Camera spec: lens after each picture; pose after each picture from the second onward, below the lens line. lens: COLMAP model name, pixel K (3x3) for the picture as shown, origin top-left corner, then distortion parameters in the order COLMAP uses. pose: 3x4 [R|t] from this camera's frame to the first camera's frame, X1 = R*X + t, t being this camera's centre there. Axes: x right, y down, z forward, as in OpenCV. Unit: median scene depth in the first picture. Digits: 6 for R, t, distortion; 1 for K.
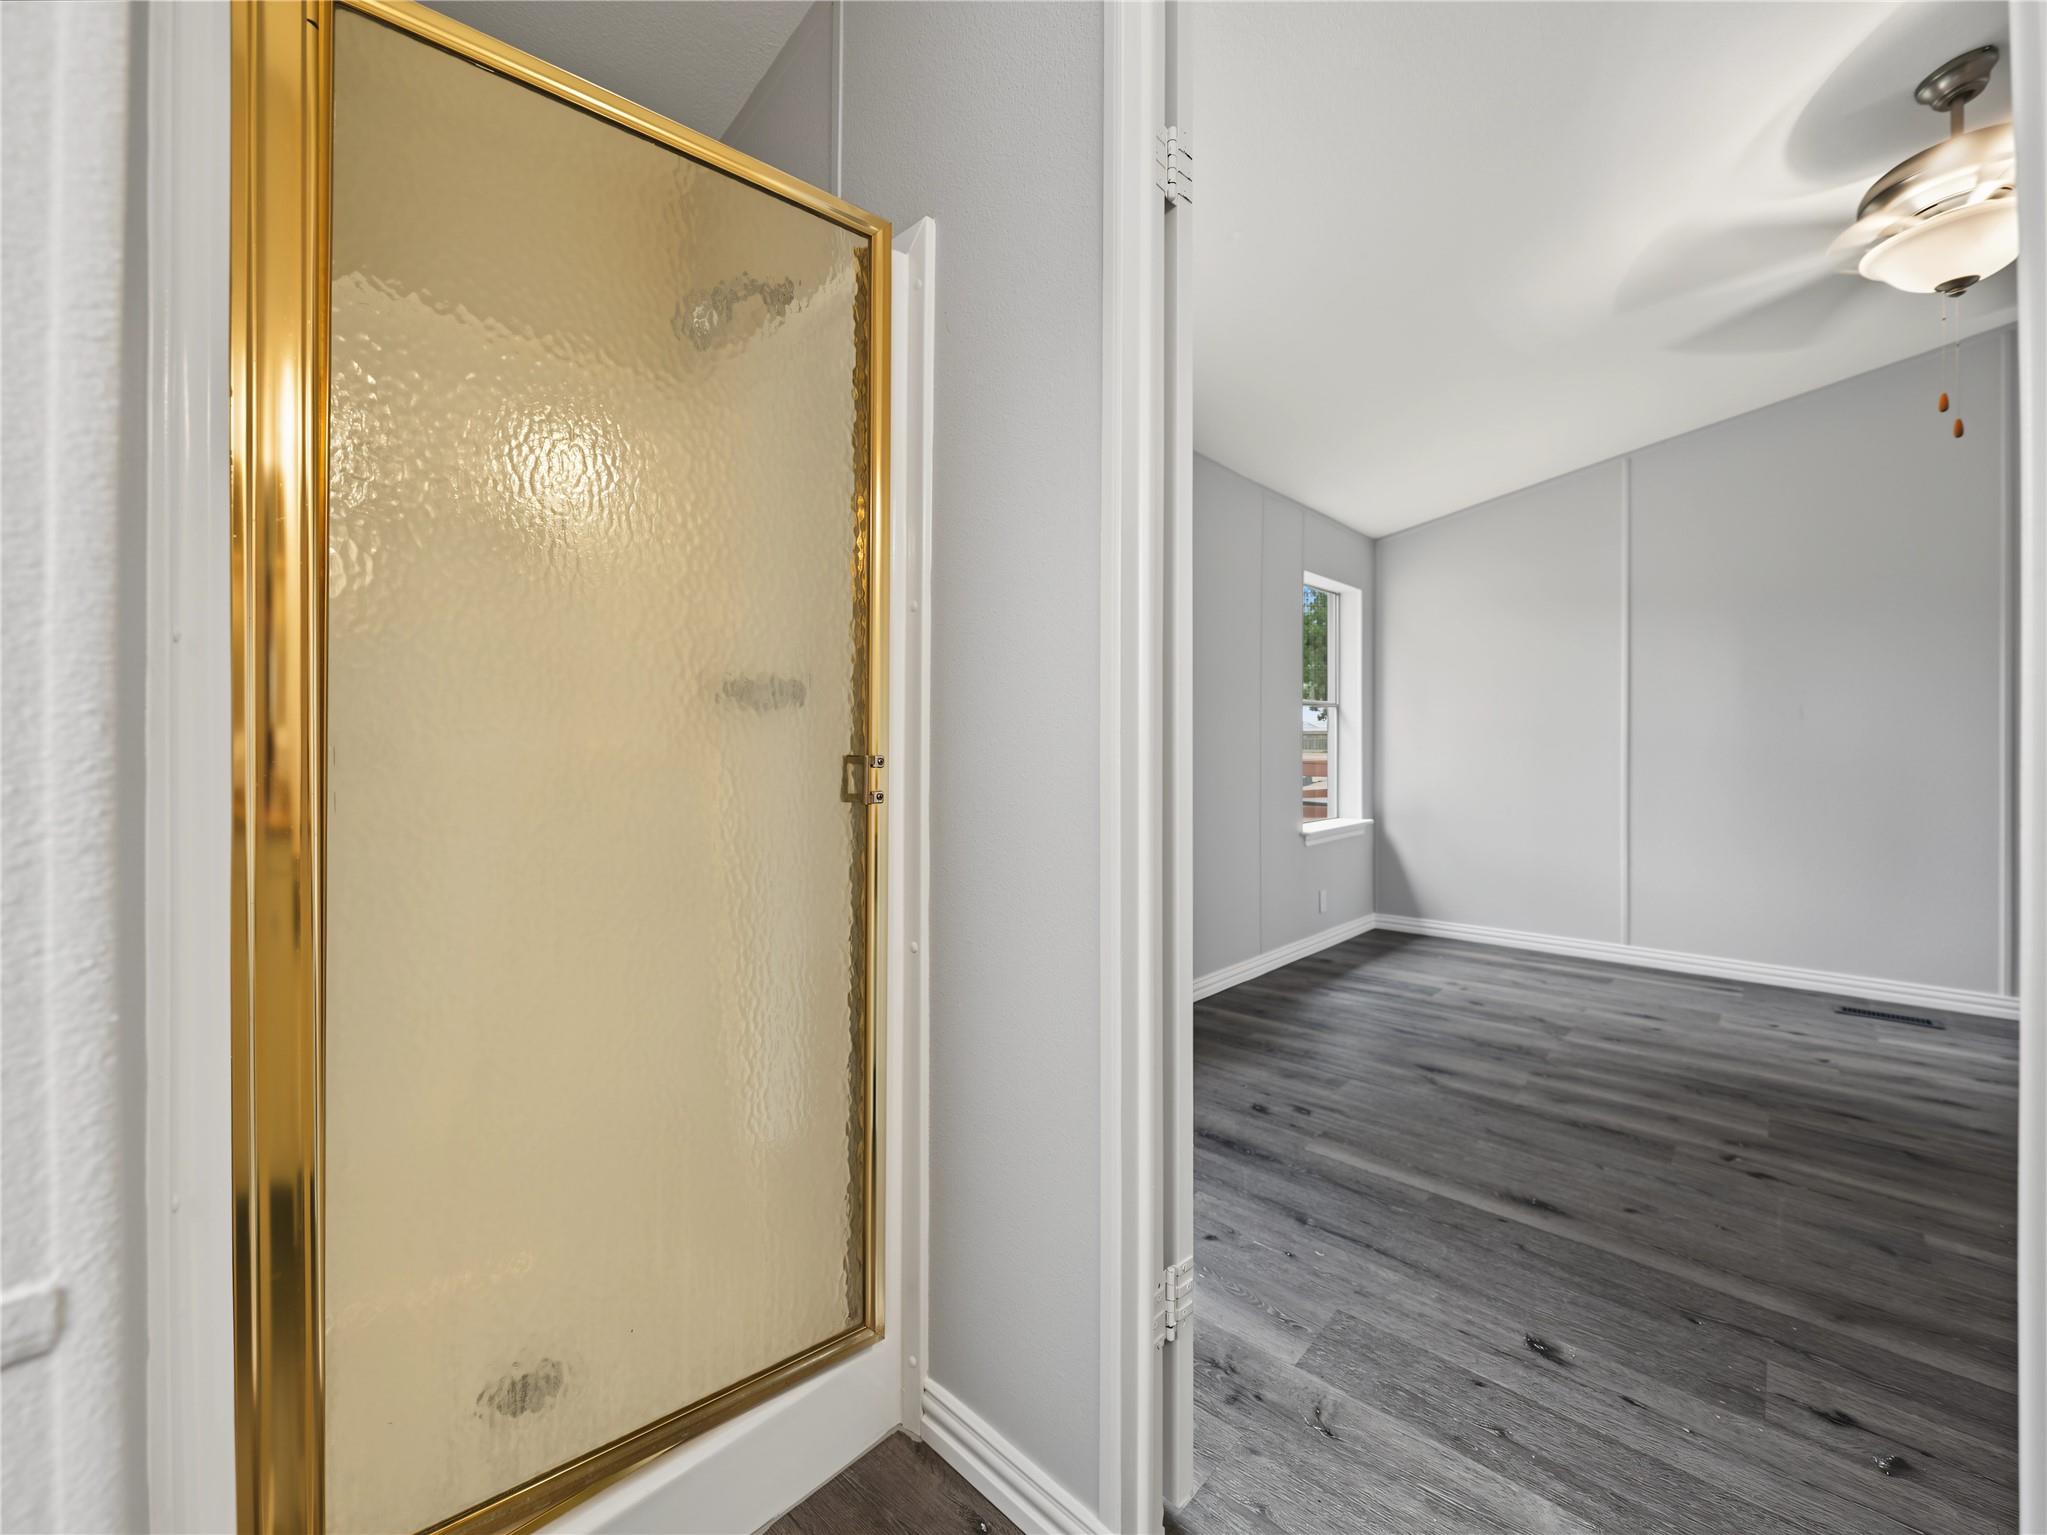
lens RADIAL K [[807.9, 0, 1023.3], [0, 807.9, 764.5], [0, 0, 1]] dist [-0.000832, -0.000096]
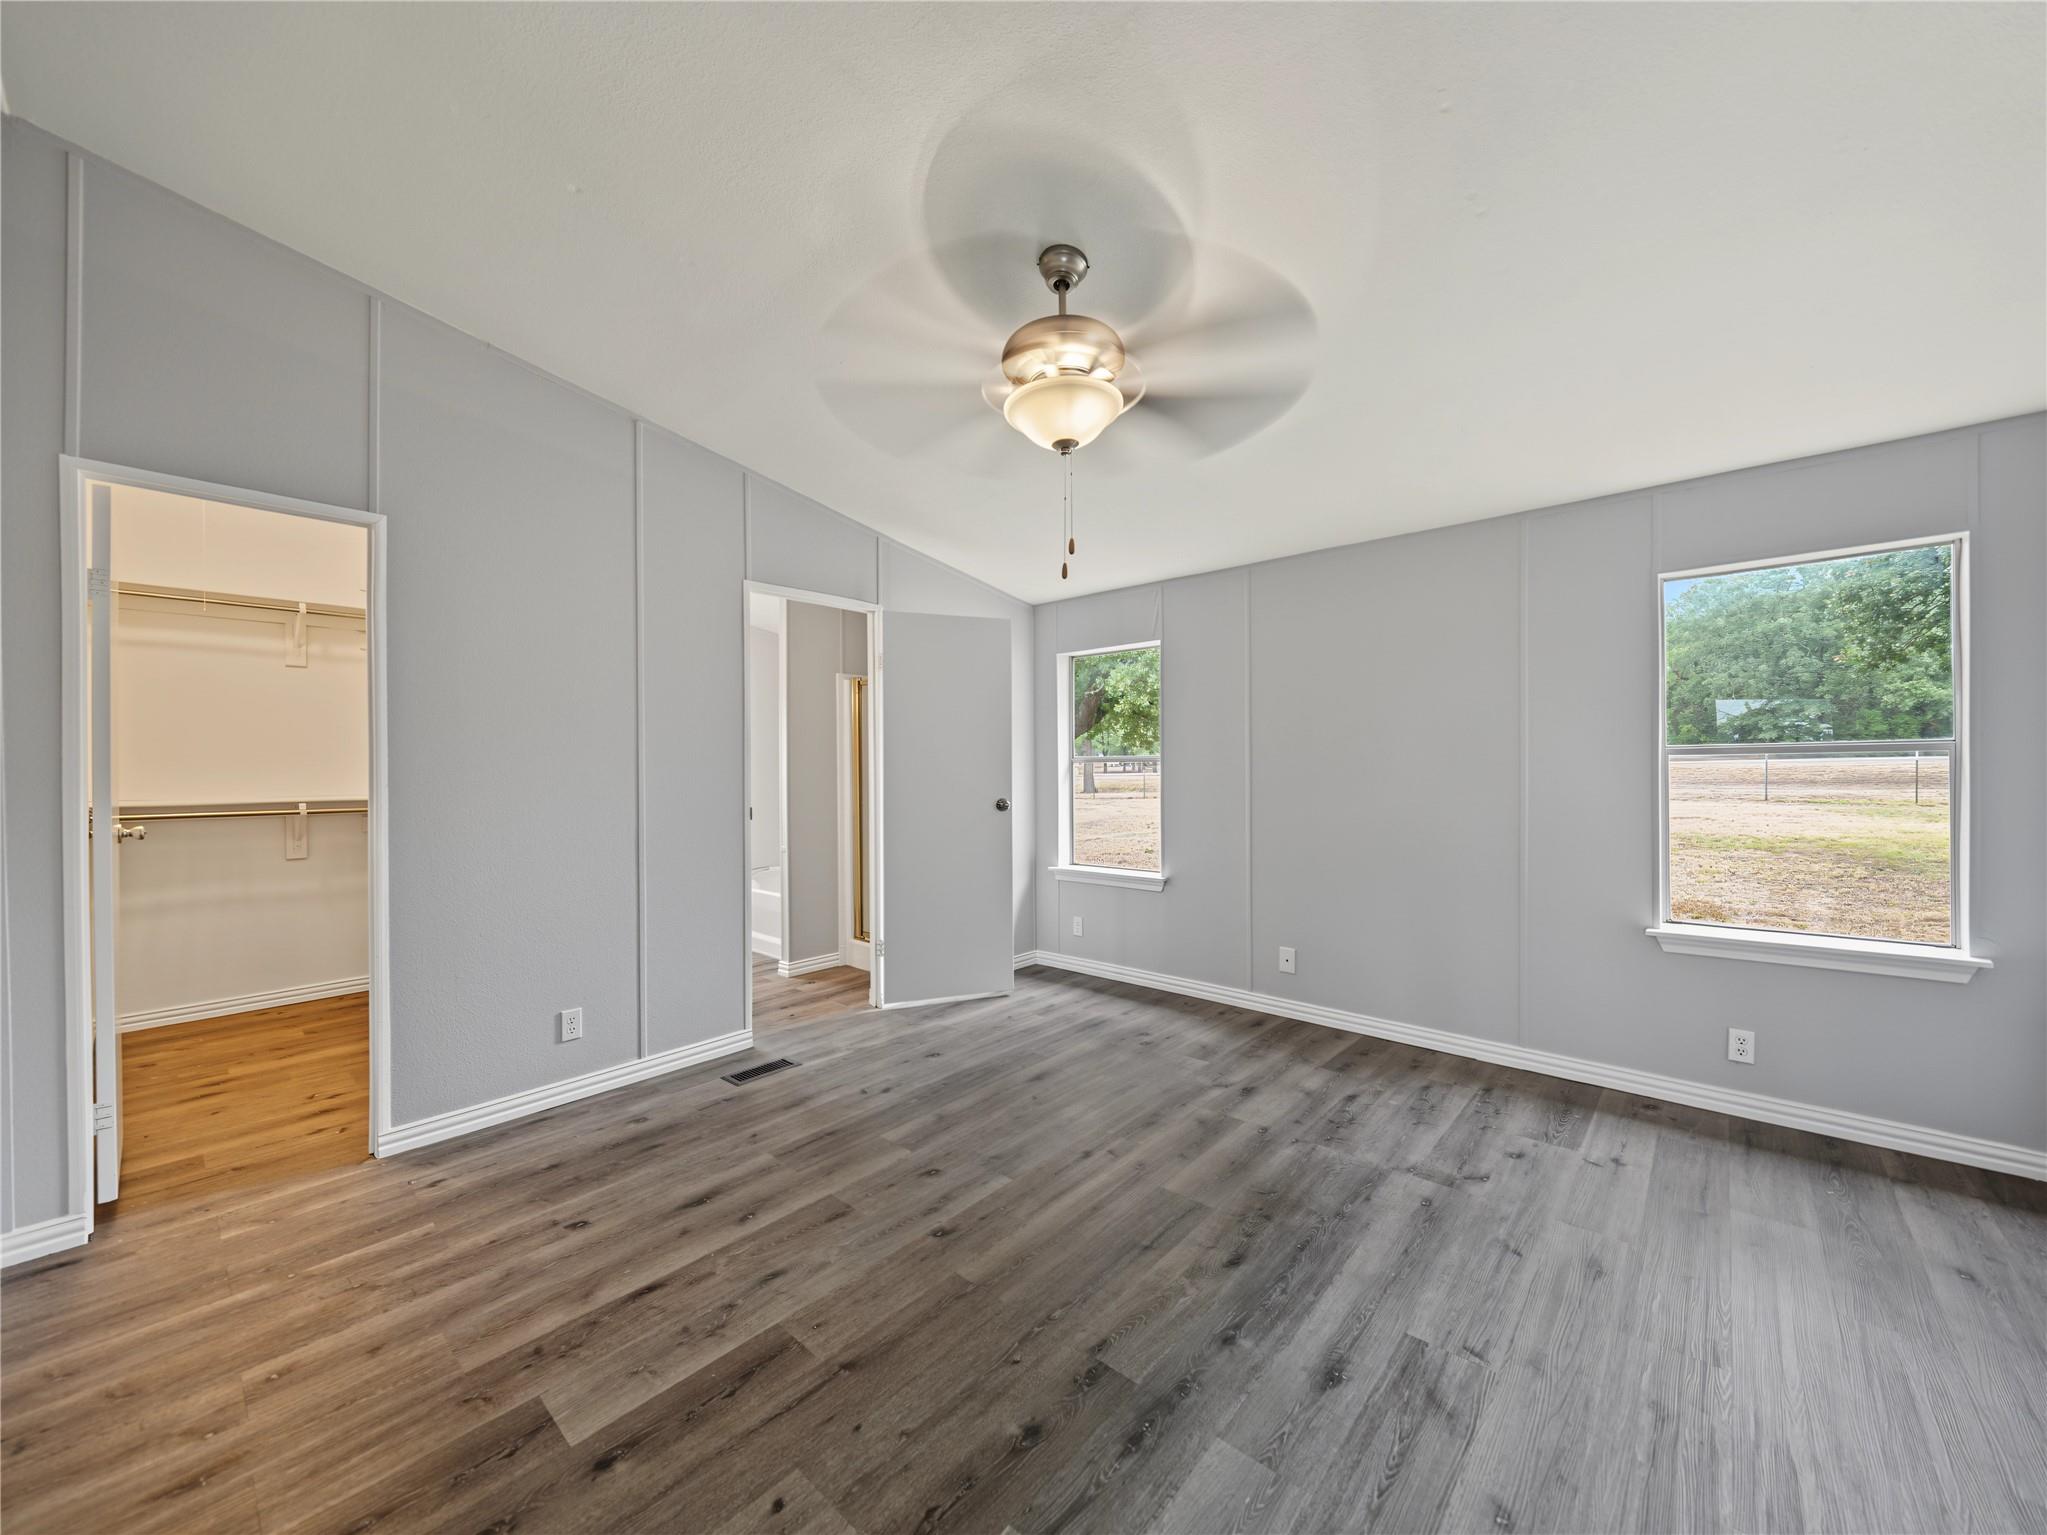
lens RADIAL K [[799.8, 0, 1033.6], [0, 799.8, 770.5], [0, 0, 1]] dist [-0.006308, -0.000171]
pose [[0.032585, 0.012721, -0.999388, 1.592078], [-0.002109, 0.999918, 0.012659, -0.104327], [0.999467, 0.001695, 0.032609, 0.615530]]
